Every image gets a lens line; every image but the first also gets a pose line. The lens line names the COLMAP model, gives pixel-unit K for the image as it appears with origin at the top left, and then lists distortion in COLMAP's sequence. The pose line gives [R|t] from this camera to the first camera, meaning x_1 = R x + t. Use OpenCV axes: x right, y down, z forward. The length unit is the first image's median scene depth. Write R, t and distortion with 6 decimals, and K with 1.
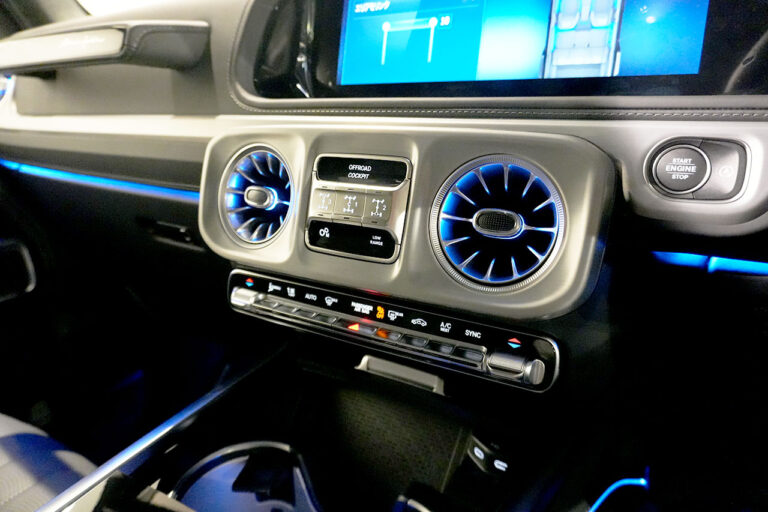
lens RADIAL K [[520.5, 0, 384.9], [0, 520.5, 254.9], [0, 0, 1]] dist [-0.038994, 0.033834]
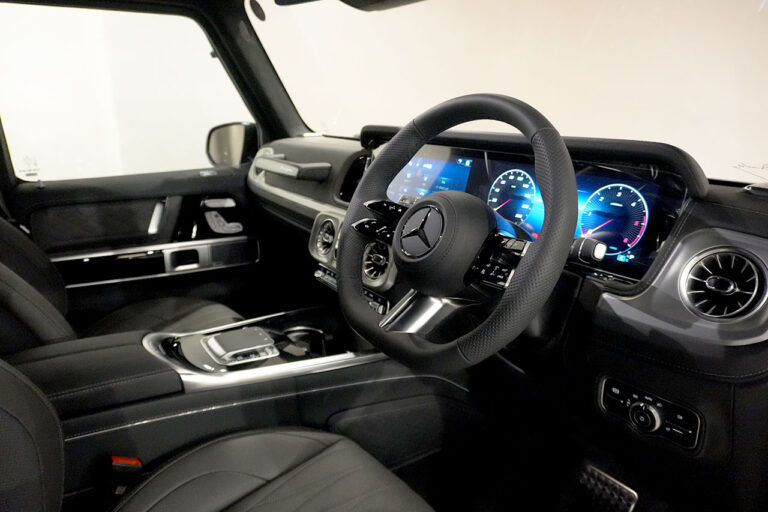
lens RADIAL K [[520.5, 0, 384.9], [0, 520.5, 254.9], [0, 0, 1]] dist [-0.038994, 0.033834]
pose [[0.912862, 0.155916, -0.377324, 1.331907], [-0.172398, 0.984976, -0.010076, -0.060395], [0.370084, 0.074248, 0.926026, -1.751785]]
